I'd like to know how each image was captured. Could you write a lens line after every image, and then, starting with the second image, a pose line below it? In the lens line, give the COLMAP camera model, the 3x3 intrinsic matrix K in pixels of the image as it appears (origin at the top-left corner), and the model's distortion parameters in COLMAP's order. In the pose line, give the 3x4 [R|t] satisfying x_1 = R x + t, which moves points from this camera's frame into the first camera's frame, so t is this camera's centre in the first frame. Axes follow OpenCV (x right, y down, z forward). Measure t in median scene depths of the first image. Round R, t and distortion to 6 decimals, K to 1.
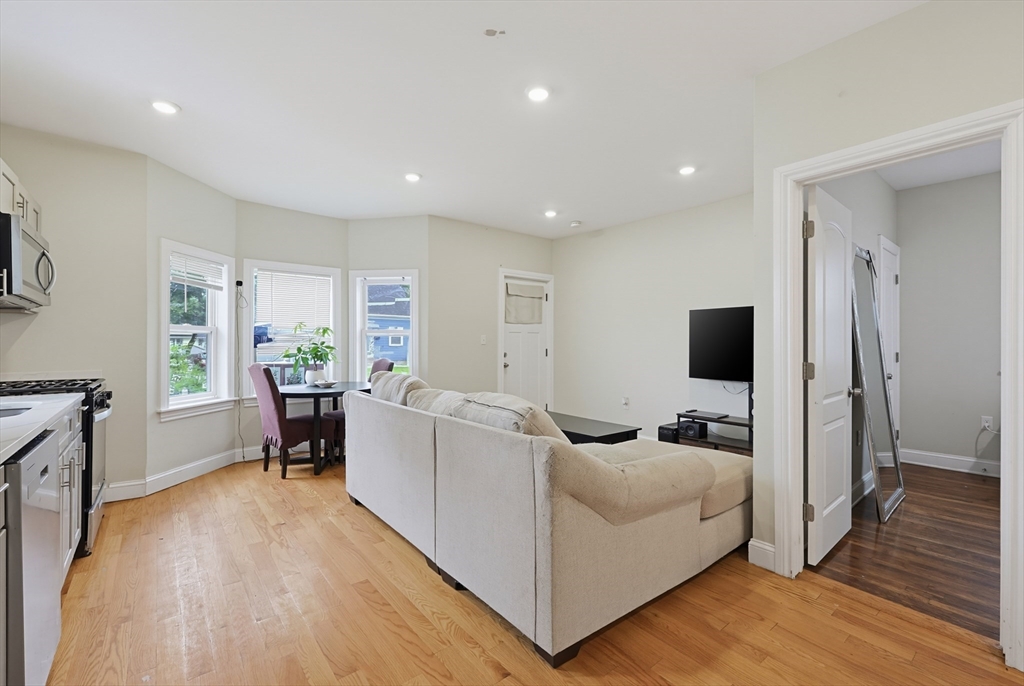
lens RADIAL K [[441.2, 0, 523.6], [0, 441.2, 343.3], [0, 0, 1]] dist [0.000794, 0.000008]
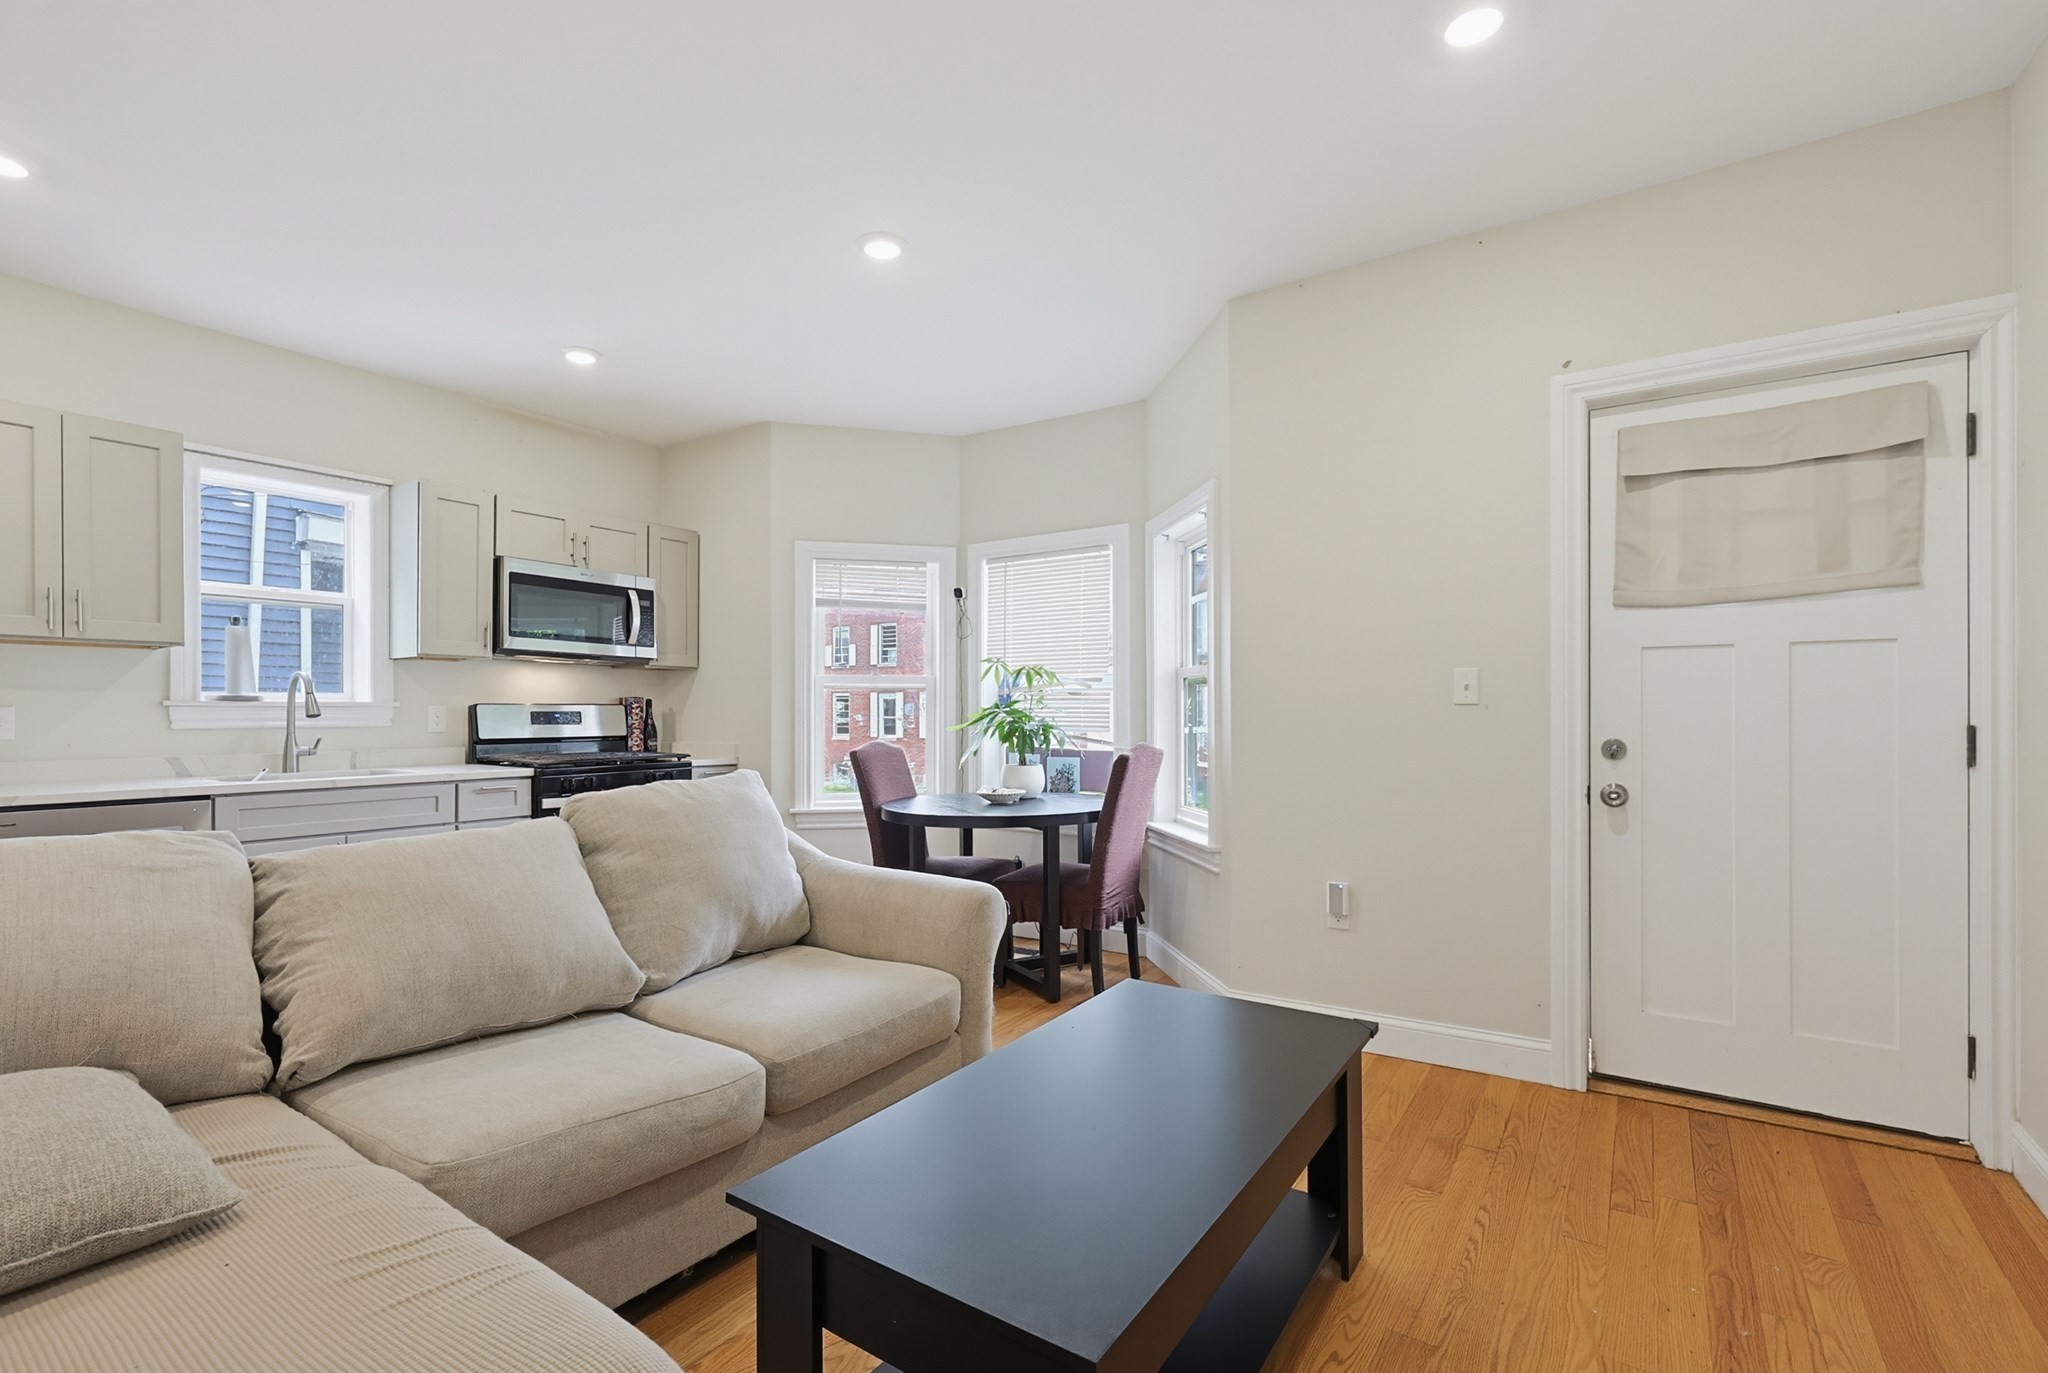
lens RADIAL K [[900.3, 0, 1011.6], [0, 900.3, 713.0], [0, 0, 1]] dist [0.002064, 0.000169]
pose [[0.271882, 0.000270, -0.962330, 0.471219], [0.003618, 0.999993, 0.001302, 0.009130], [0.962324, -0.003836, 0.271879, 0.851412]]
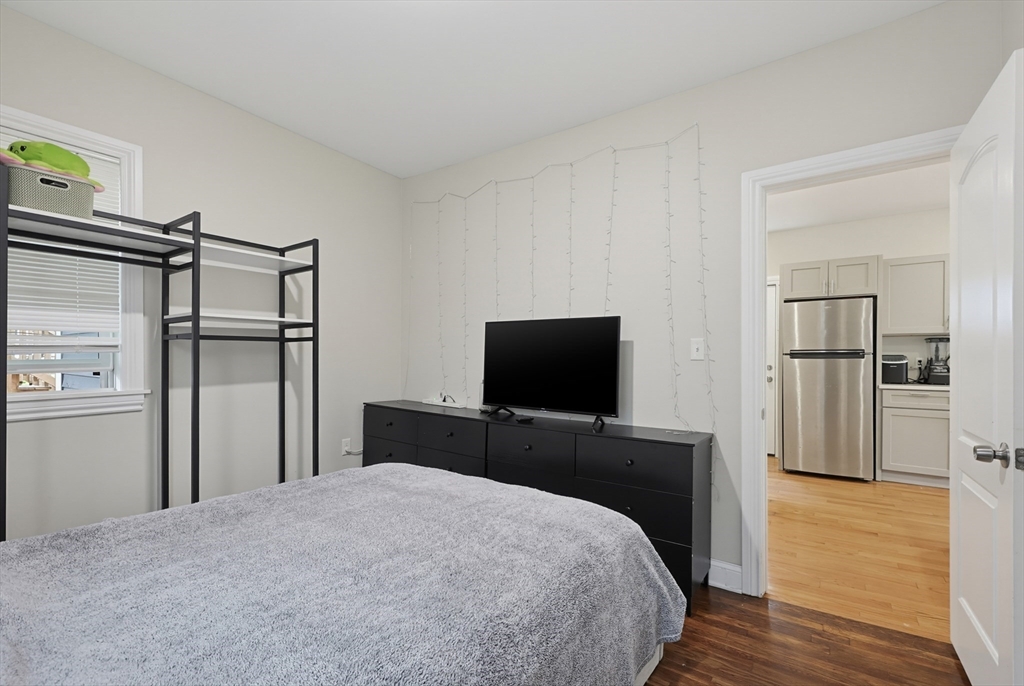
lens RADIAL K [[441.2, 0, 523.6], [0, 441.2, 343.3], [0, 0, 1]] dist [0.000794, 0.000008]
pose [[-0.963345, -0.011502, -0.268019, 0.916772], [-0.001826, 0.999338, -0.036325, 0.009072], [0.268260, -0.034504, -0.962729, 0.898426]]
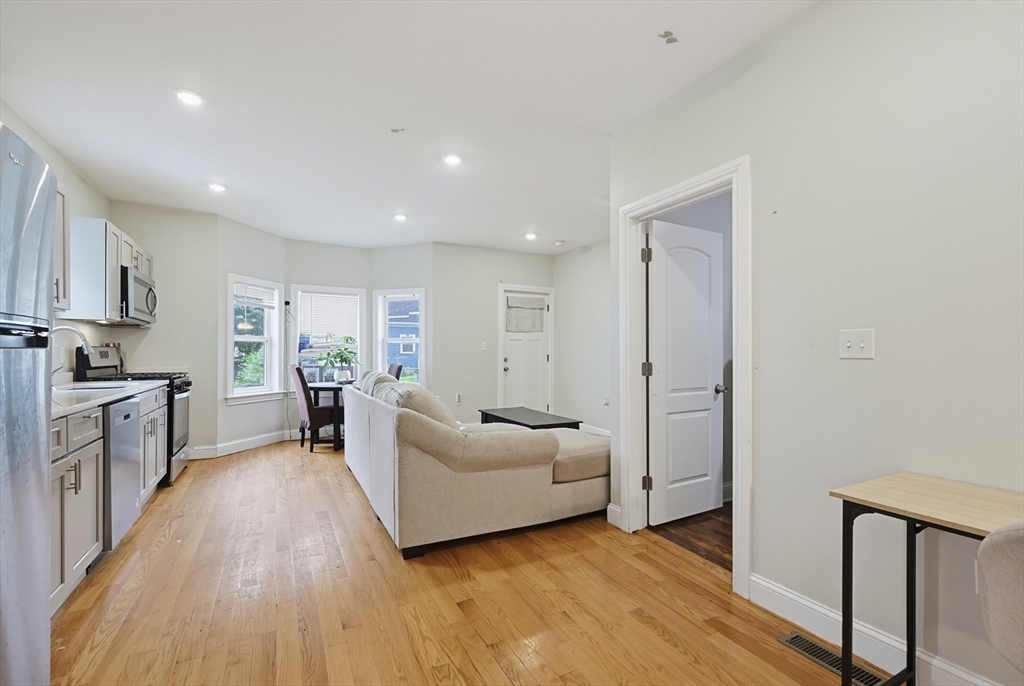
lens RADIAL K [[445.4, 0, 515.2], [0, 445.4, 351.5], [0, 0, 1]] dist [-0.000512, 0.000007]
pose [[0.980881, 0.000082, -0.194606, 0.302159], [-0.000195, 1.000000, -0.000563, 0.008066], [0.194606, 0.000590, 0.980881, -0.175645]]
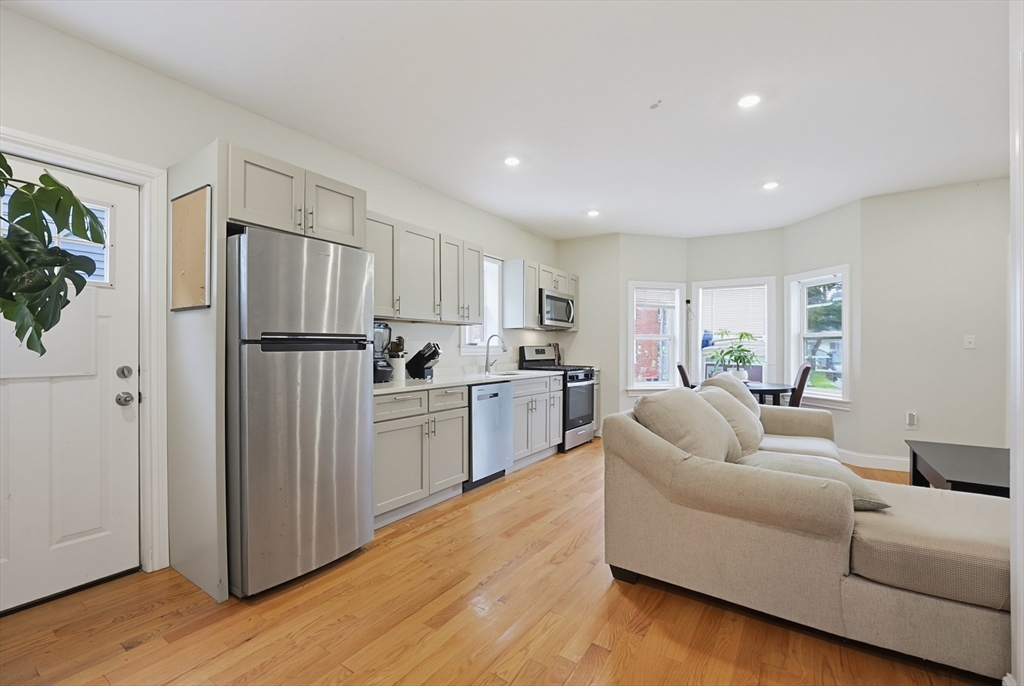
lens RADIAL K [[448.1, 0, 510.2], [0, 448.1, 347.5], [0, 0, 1]] dist [0.001751, 0.000074]
pose [[0.289891, 0.000259, -0.957060, 0.544485], [0.000289, 1.000000, 0.000358, 0.001492], [0.957060, -0.000380, 0.289890, 0.109740]]
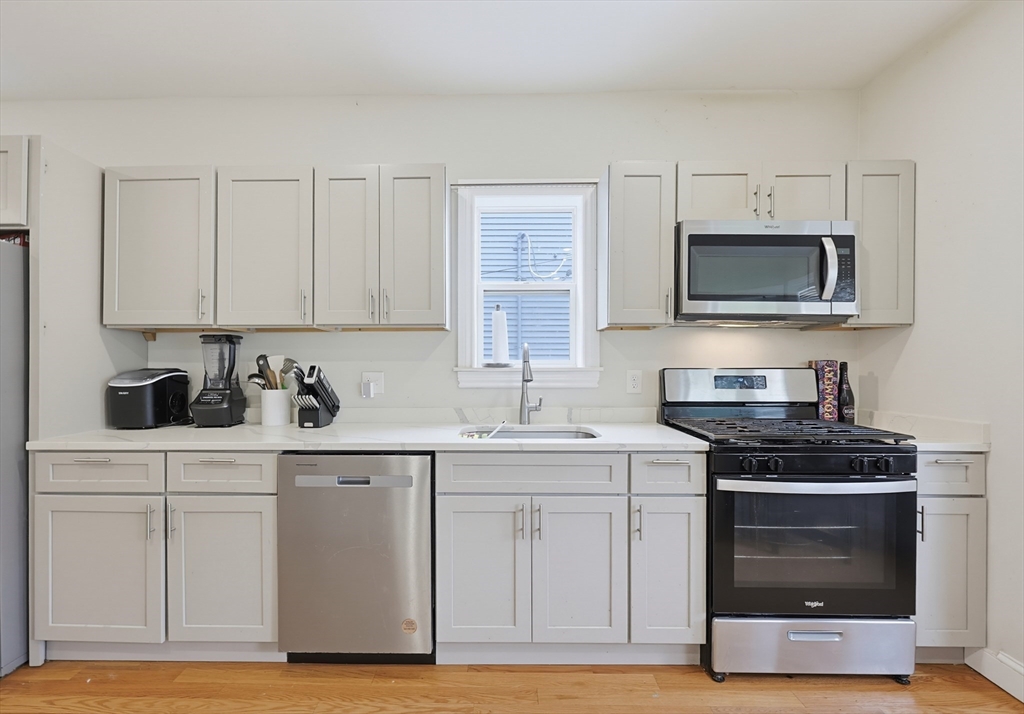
lens RADIAL K [[469.8, 0, 493.1], [0, 469.8, 363.7], [0, 0, 1]] dist [-0.001674, 0.000221]
pose [[-0.650956, -0.001953, -0.759113, -0.128435], [0.001291, 0.999992, -0.003679, -0.006999], [0.759114, -0.003375, -0.650949, 0.756170]]
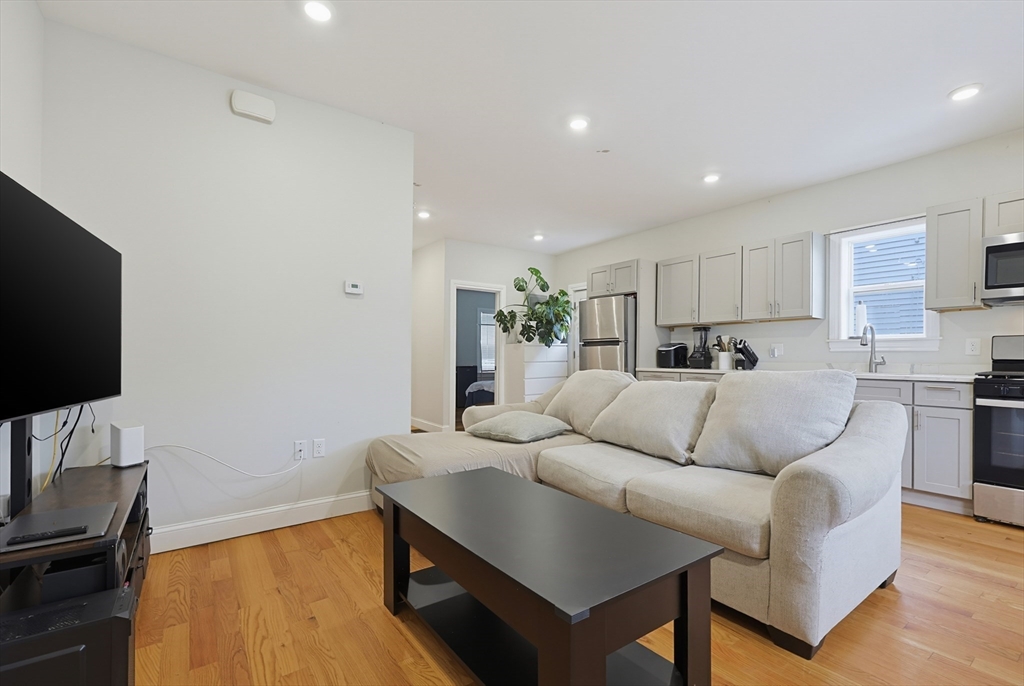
lens RADIAL K [[457.4, 0, 515.8], [0, 457.4, 357.4], [0, 0, 1]] dist [-0.003934, -0.000950]
pose [[-0.998679, -0.006985, 0.050907, 0.090295], [-0.007014, 0.999975, -0.000385, 0.041386], [-0.050903, -0.000742, -0.998703, 1.392956]]
